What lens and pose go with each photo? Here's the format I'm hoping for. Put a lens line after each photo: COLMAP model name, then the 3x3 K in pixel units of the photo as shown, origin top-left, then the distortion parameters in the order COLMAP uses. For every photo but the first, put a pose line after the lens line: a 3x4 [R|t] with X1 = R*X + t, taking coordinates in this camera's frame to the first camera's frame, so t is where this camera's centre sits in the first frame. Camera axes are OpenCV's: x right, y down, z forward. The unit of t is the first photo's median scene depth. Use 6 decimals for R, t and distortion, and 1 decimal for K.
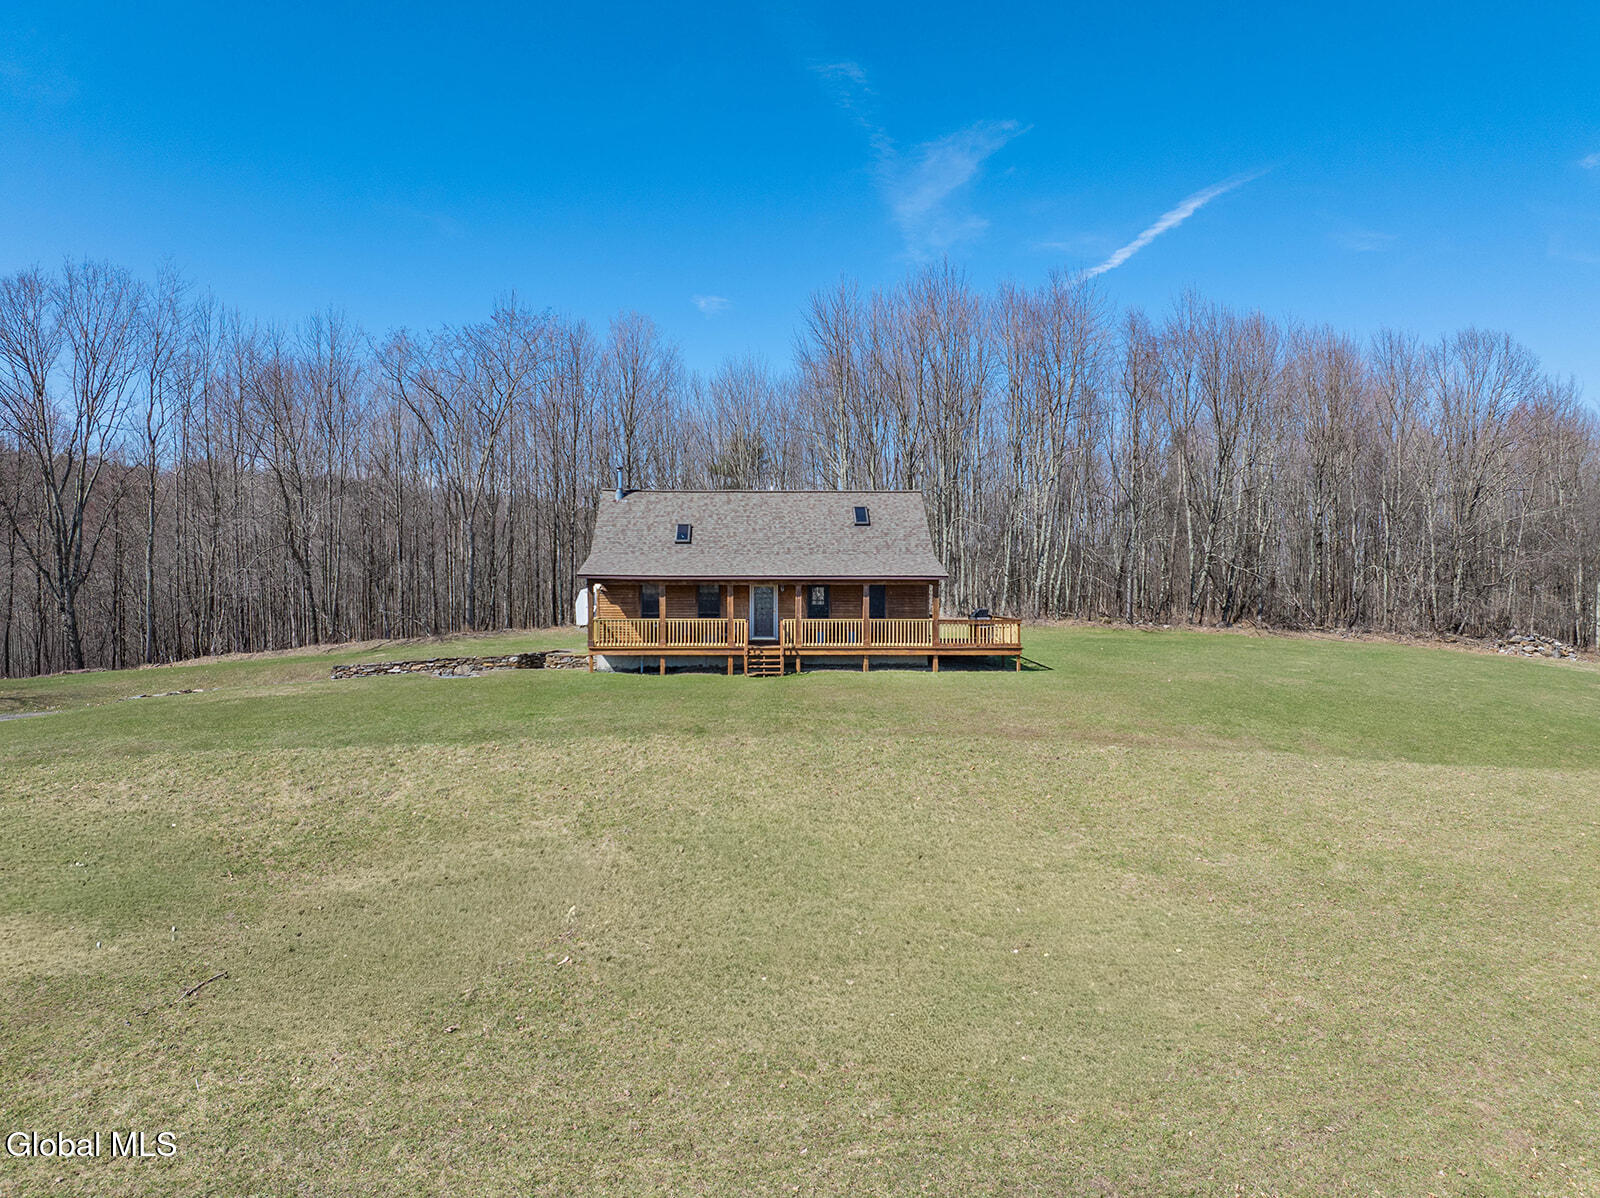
lens RADIAL K [[1123.7, 0, 800.0], [0, 1123.7, 599.0], [0, 0, 1]] dist [-0.007758, -0.058659]
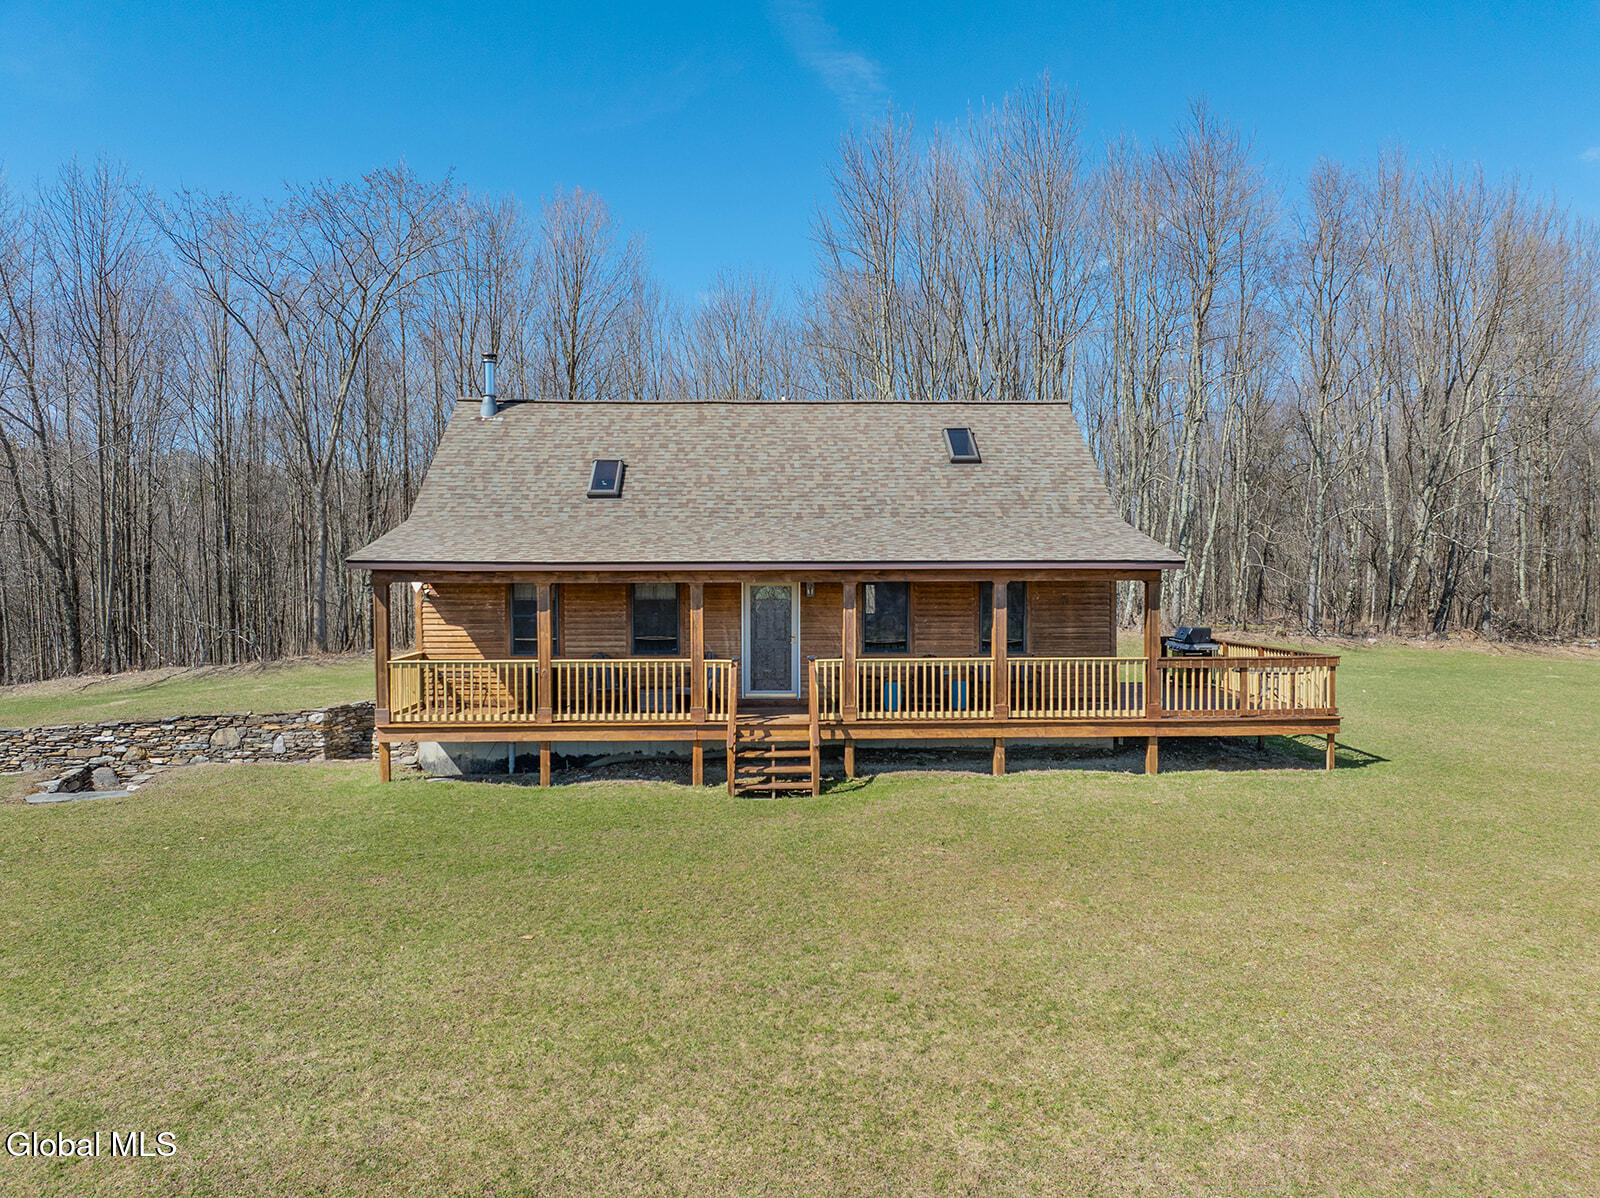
lens RADIAL K [[1123.7, 0, 800.0], [0, 1123.7, 599.0], [0, 0, 1]] dist [-0.007758, -0.058659]
pose [[0.999993, -0.003685, -0.000193, -0.020458], [0.003686, 0.999980, 0.005059, -0.008018], [0.000174, -0.005059, 0.999987, 0.543313]]
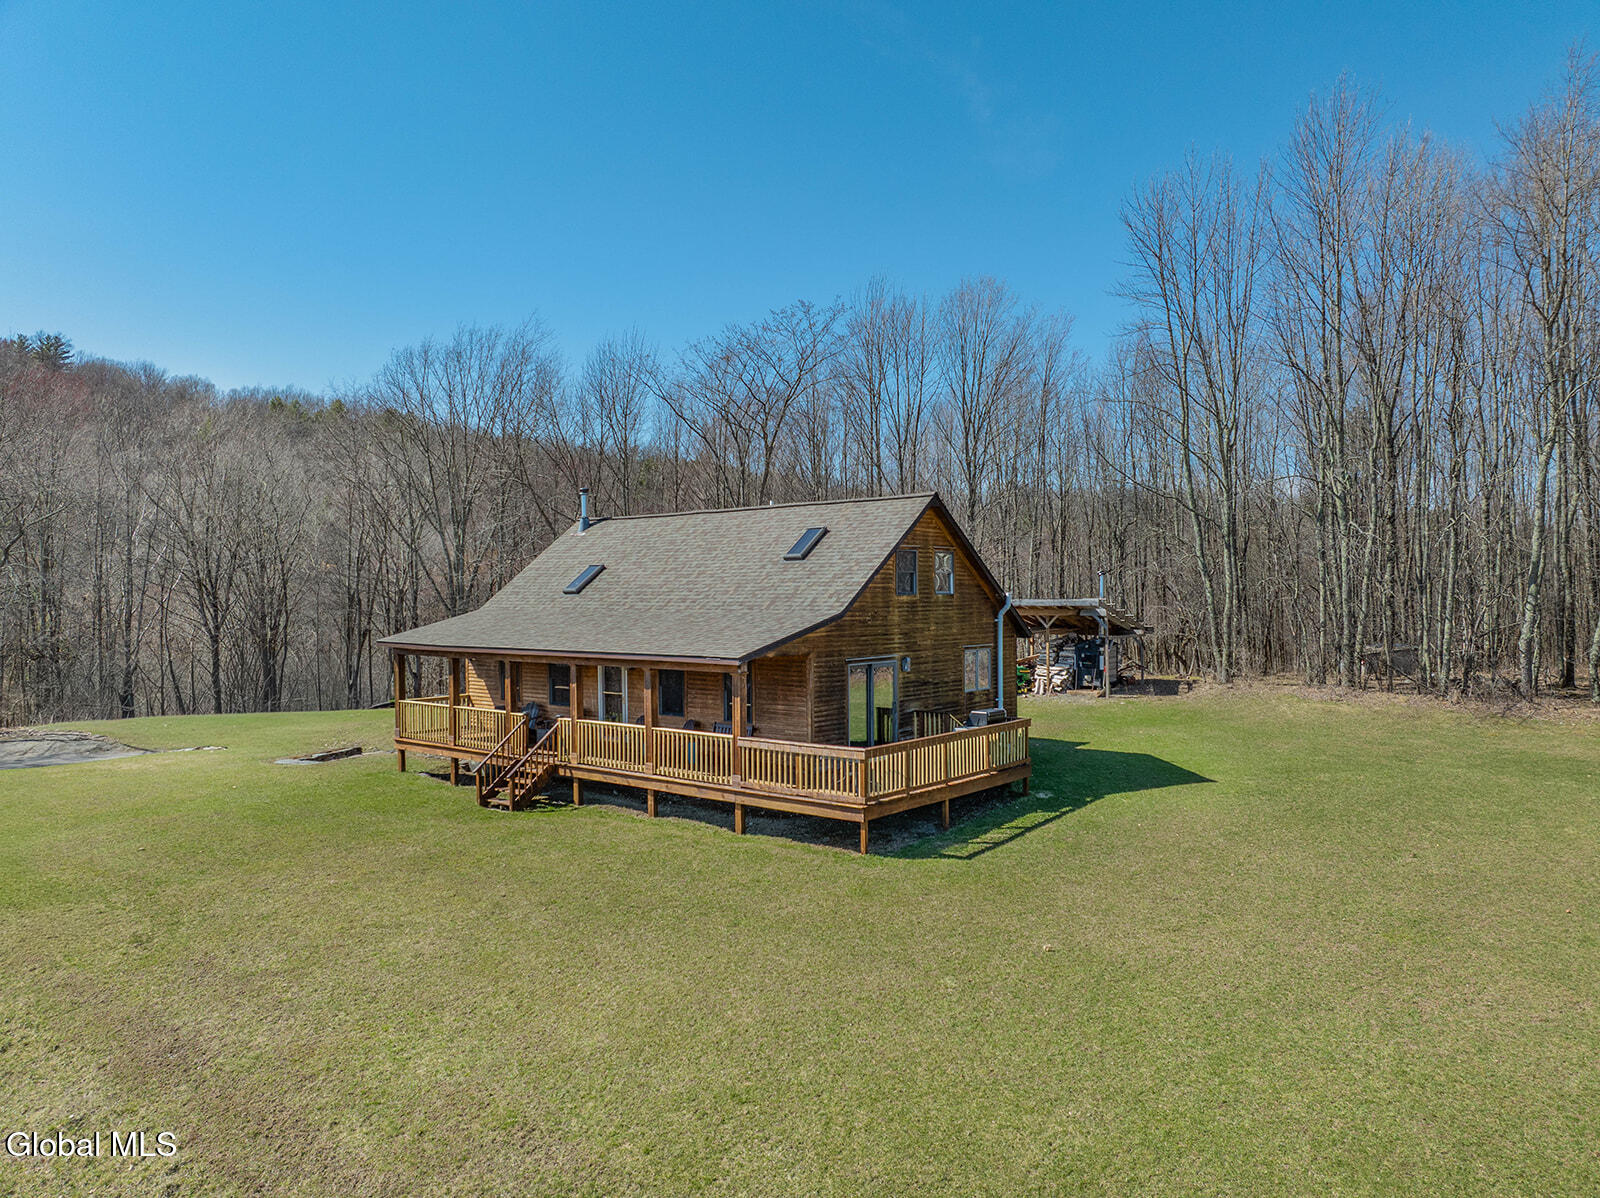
lens RADIAL K [[1123.7, 0, 800.0], [0, 1123.7, 599.0], [0, 0, 1]] dist [-0.007758, -0.058659]
pose [[0.734583, -0.010188, -0.678443, 0.508433], [-0.063474, 0.994471, -0.083661, -0.004539], [0.675544, 0.104520, 0.729874, 0.604484]]
